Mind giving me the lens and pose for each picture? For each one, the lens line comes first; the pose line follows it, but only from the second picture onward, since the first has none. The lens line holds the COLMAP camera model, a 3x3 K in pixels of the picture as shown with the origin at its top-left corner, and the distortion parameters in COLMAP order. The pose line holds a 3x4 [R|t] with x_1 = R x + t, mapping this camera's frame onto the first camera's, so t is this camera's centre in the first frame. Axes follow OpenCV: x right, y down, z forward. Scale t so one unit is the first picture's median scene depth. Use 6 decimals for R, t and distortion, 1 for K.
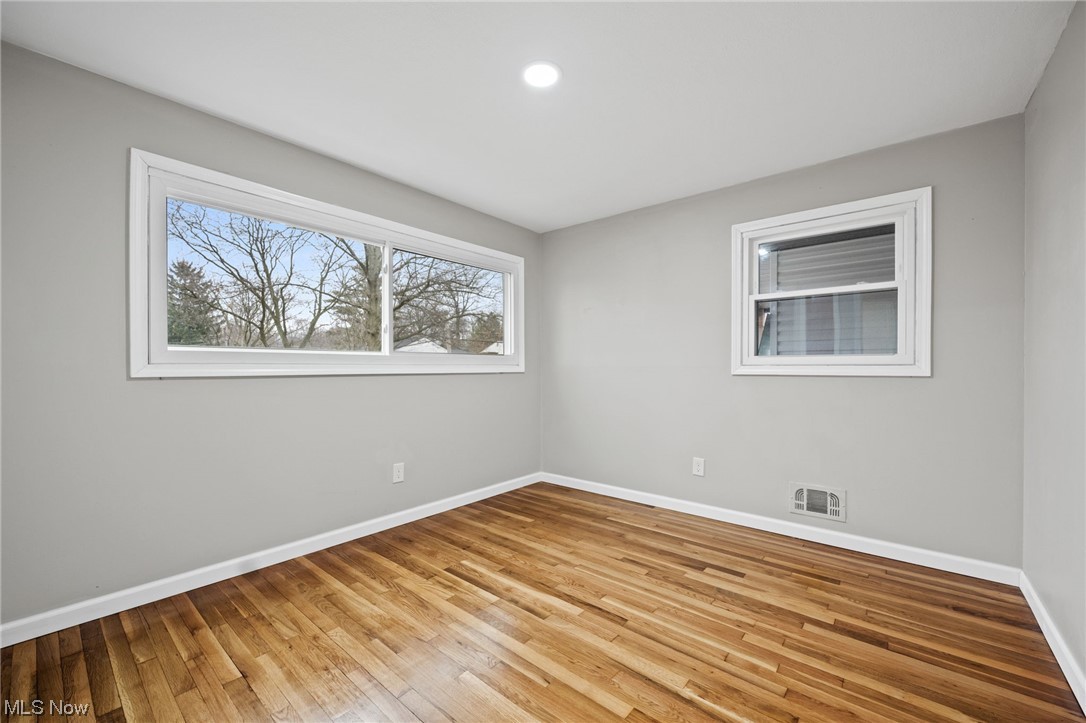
lens RADIAL K [[434.7, 0, 533.0], [0, 434.7, 362.4], [0, 0, 1]] dist [-0.004868, 0.000041]
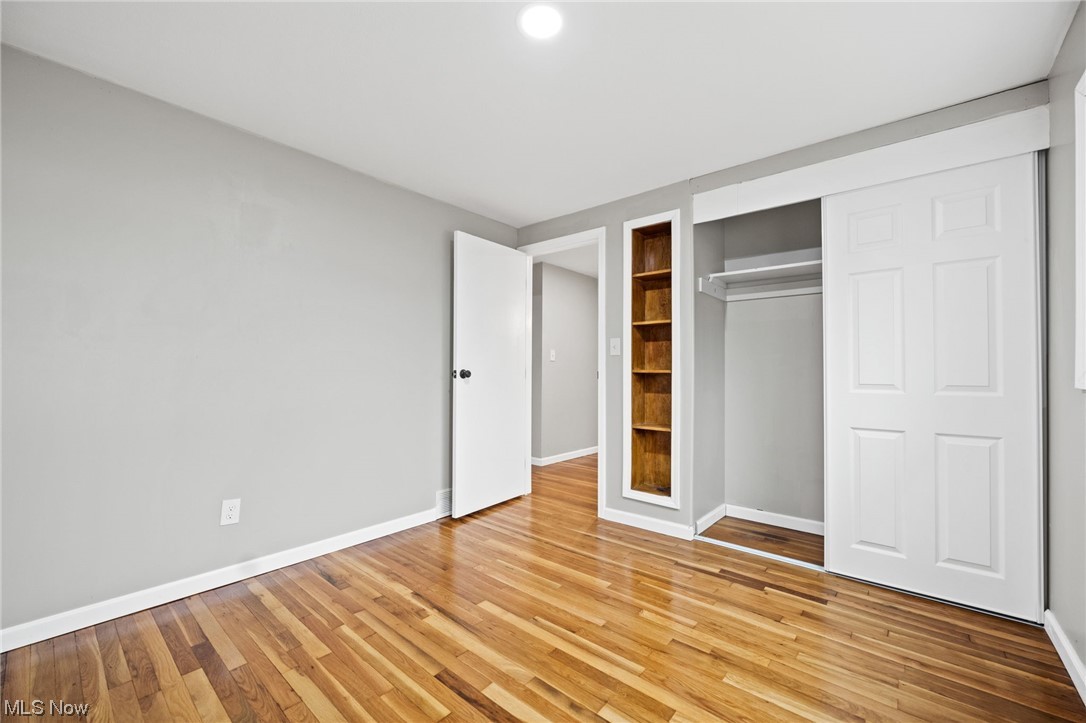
lens RADIAL K [[434.7, 0, 545.6], [0, 434.7, 366.6], [0, 0, 1]] dist [-0.004868, 0.000041]
pose [[-0.999764, -0.005202, -0.021069, 0.027496], [-0.004918, 0.999897, -0.013493, 0.009847], [0.021137, -0.013386, -0.999687, 1.997326]]
